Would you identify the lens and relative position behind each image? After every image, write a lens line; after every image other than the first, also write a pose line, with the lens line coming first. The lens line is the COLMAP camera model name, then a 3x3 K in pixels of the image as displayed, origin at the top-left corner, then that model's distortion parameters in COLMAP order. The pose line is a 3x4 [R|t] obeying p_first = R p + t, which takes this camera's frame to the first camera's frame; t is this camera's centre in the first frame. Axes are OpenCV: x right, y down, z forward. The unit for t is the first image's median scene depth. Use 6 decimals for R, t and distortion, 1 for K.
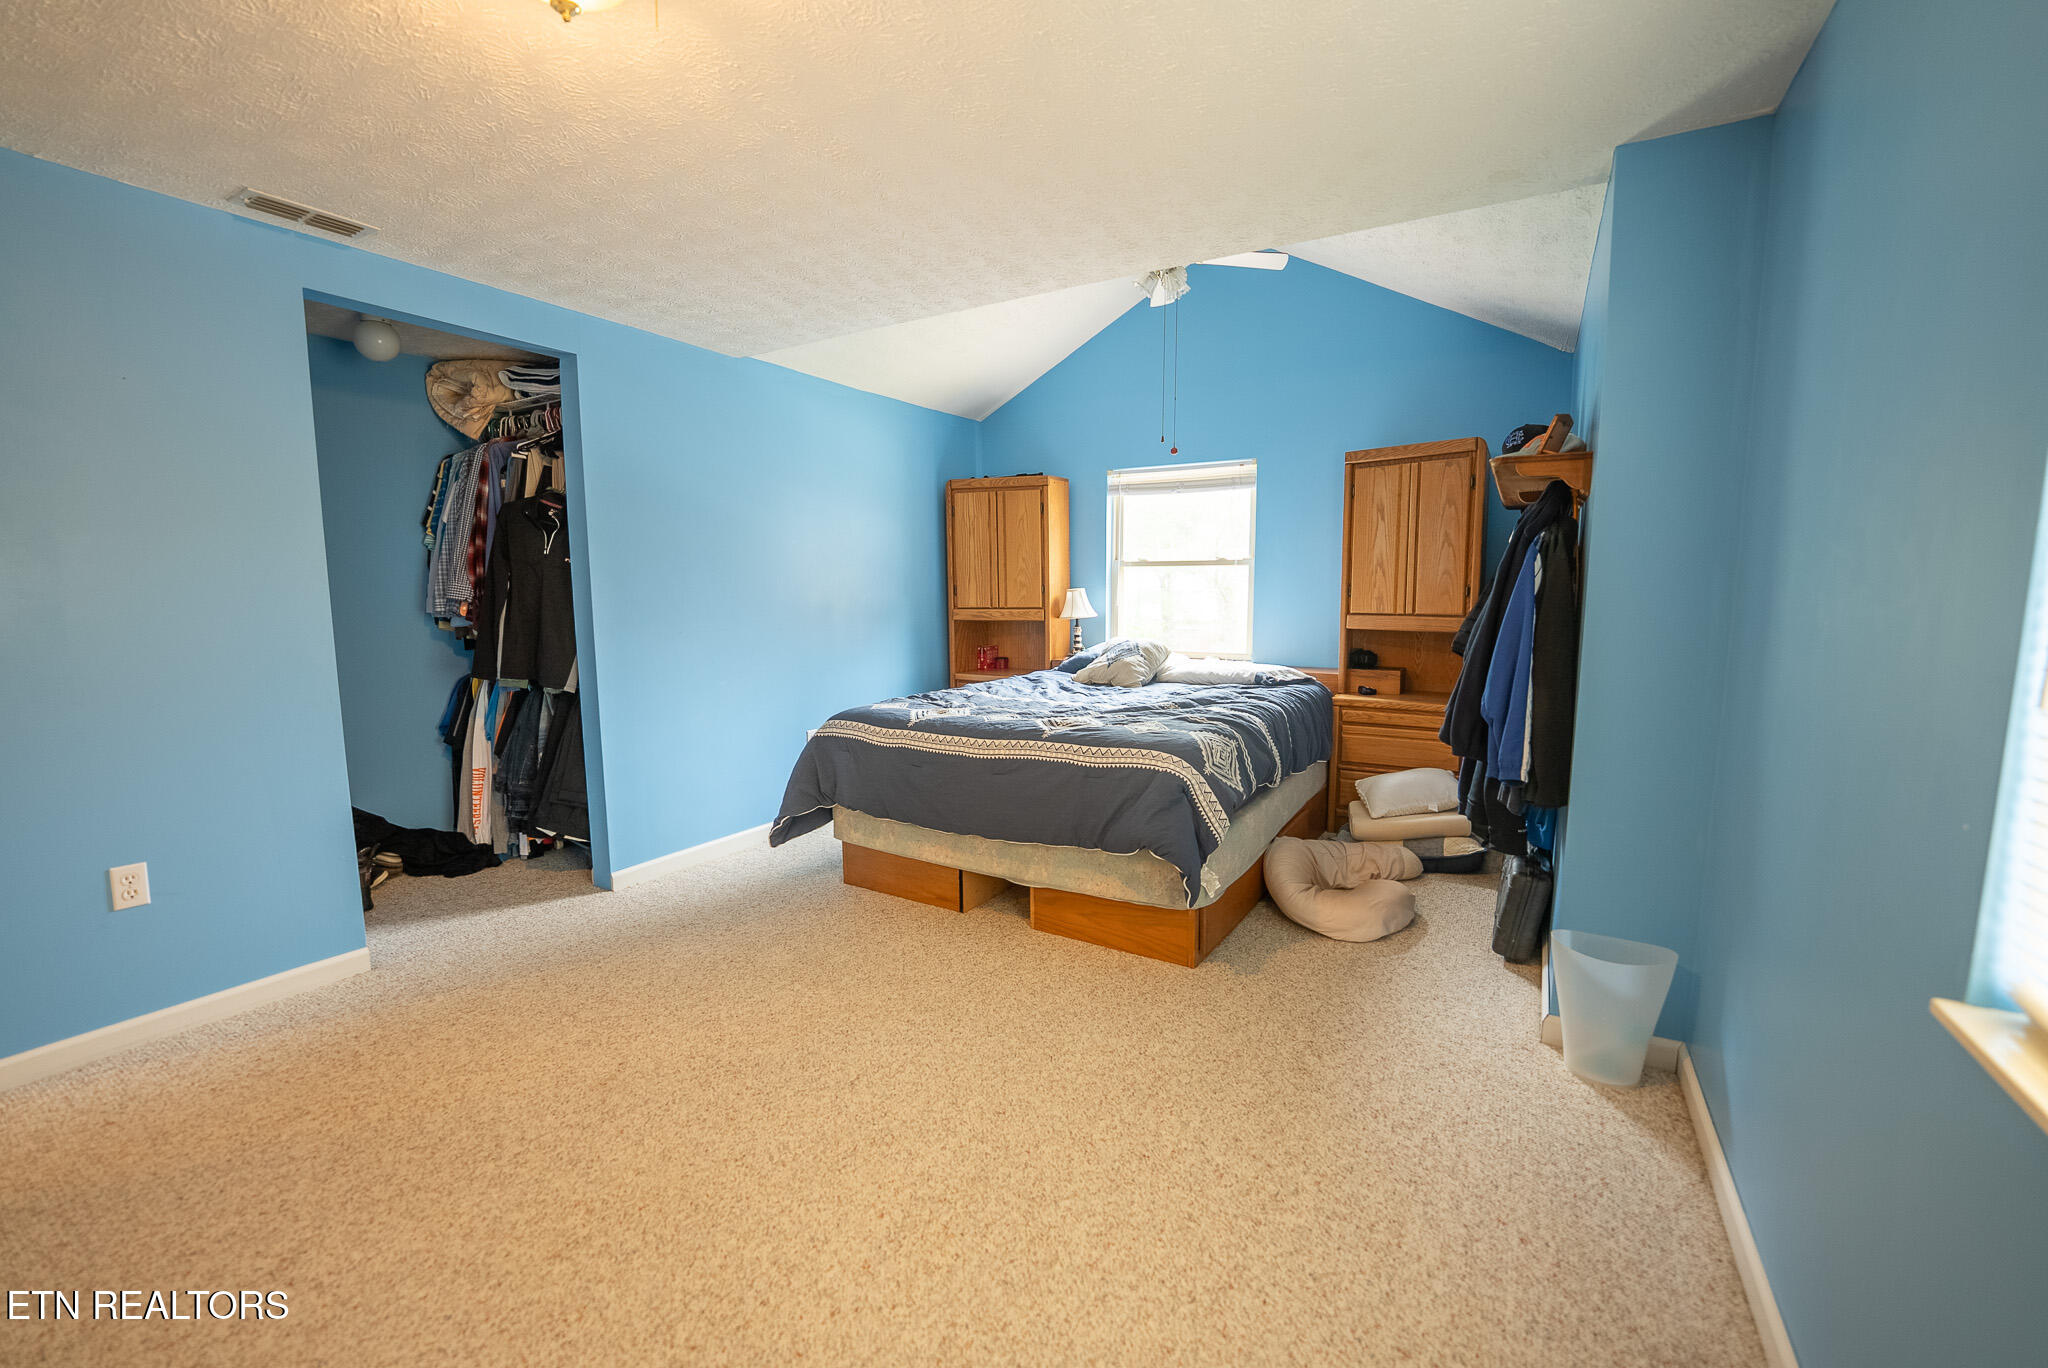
lens RADIAL K [[833.1, 0, 1016.3], [0, 833.1, 686.2], [0, 0, 1]] dist [-0.018940, -0.000094]
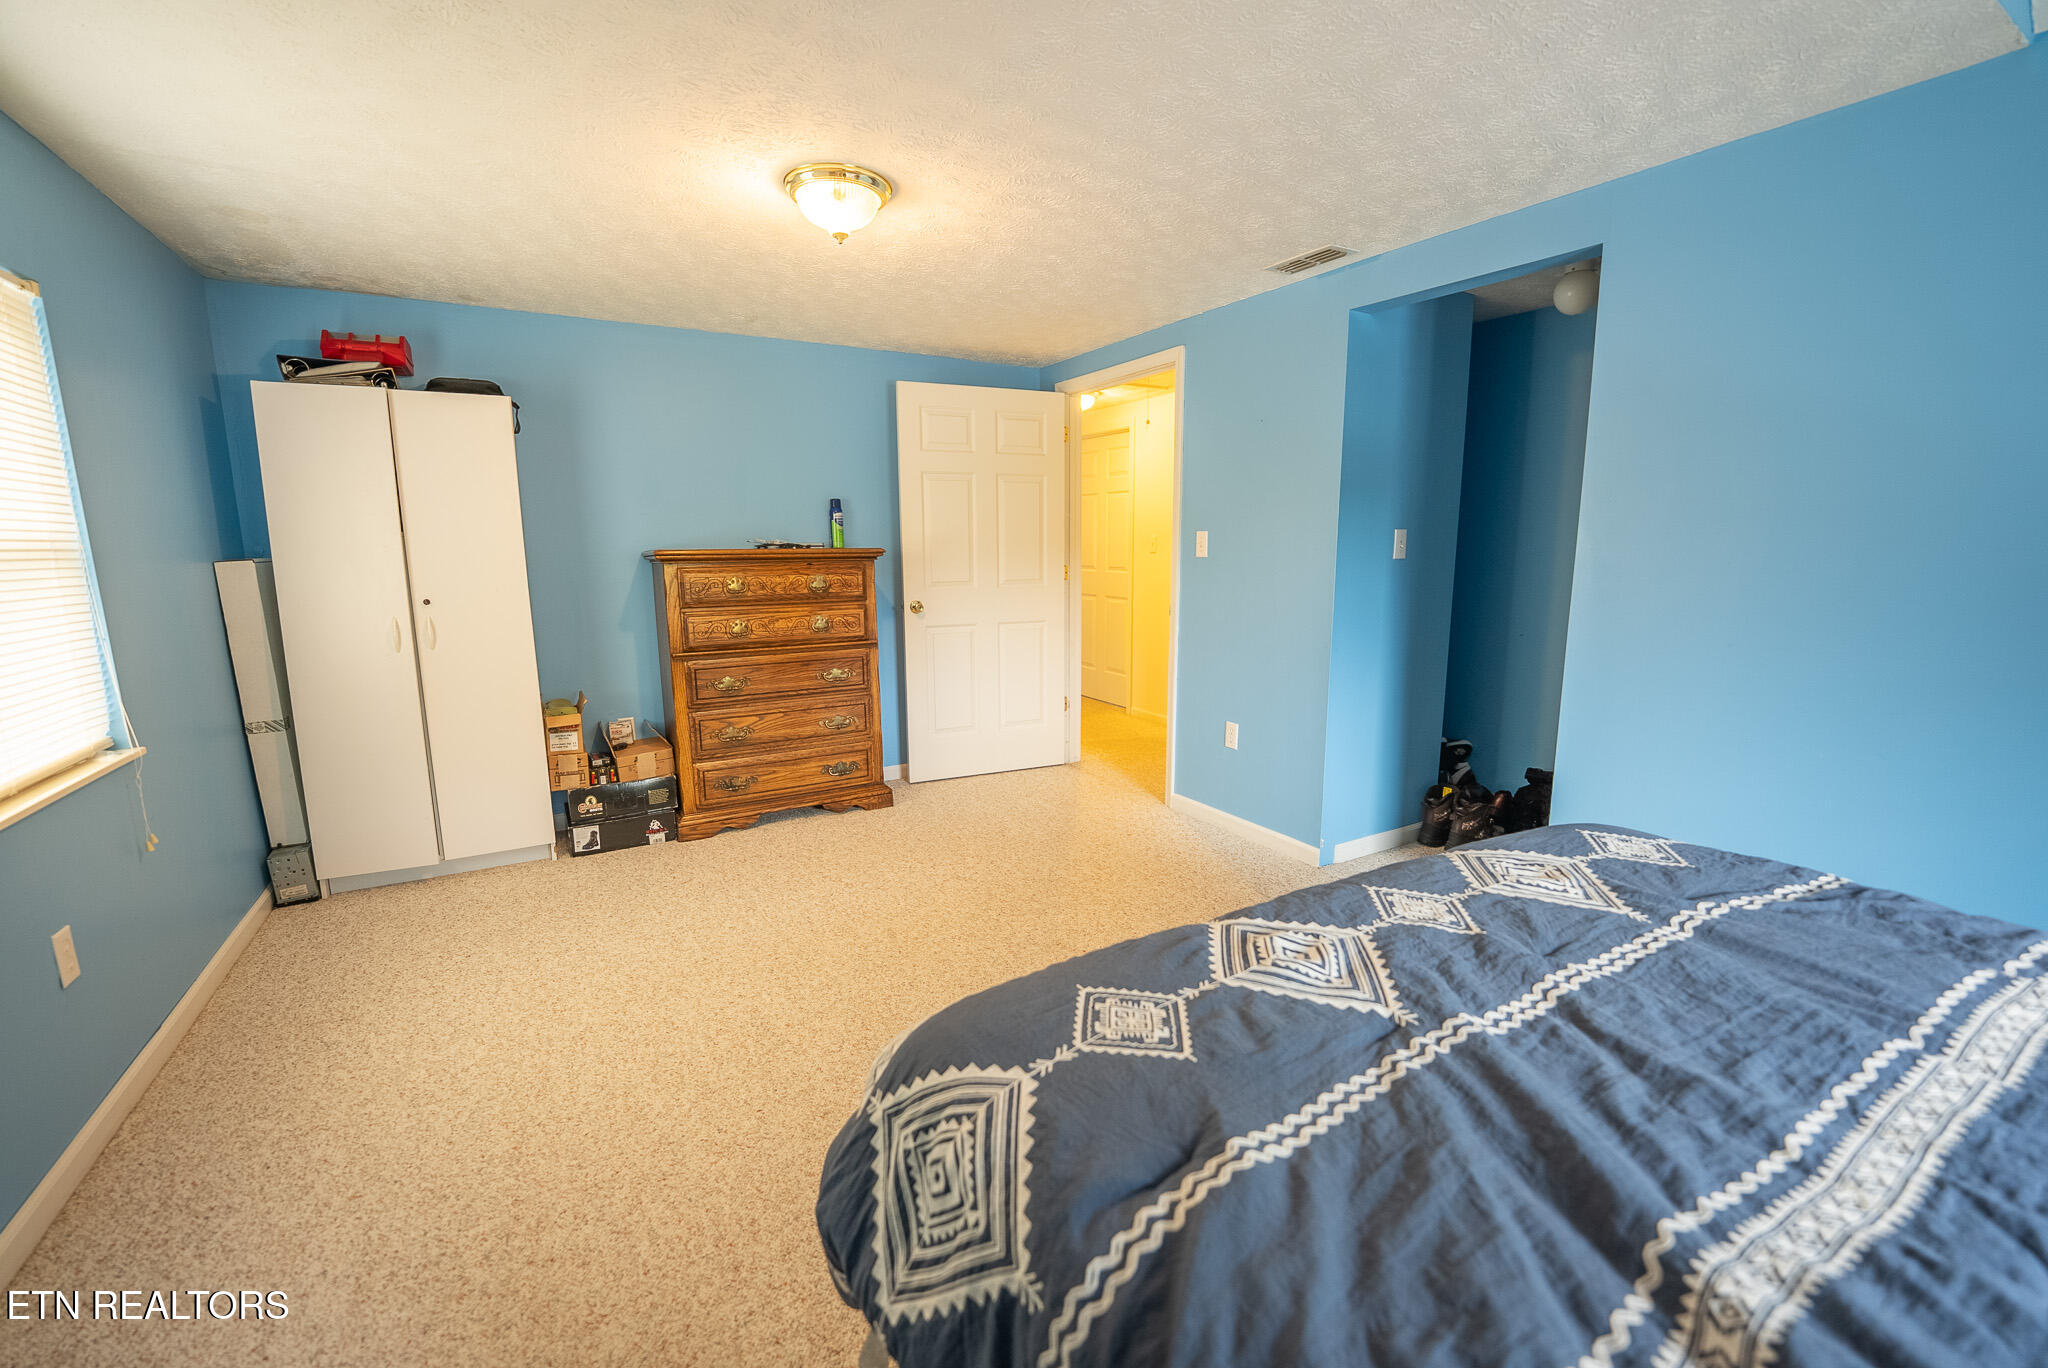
lens RADIAL K [[833.1, 0, 1016.3], [0, 833.1, 686.2], [0, 0, 1]] dist [-0.018940, -0.000094]
pose [[-0.467066, 0.157163, -0.870143, 0.538229], [-0.113975, 0.965167, 0.235504, -0.188347], [0.876846, 0.209171, -0.432884, 1.266537]]
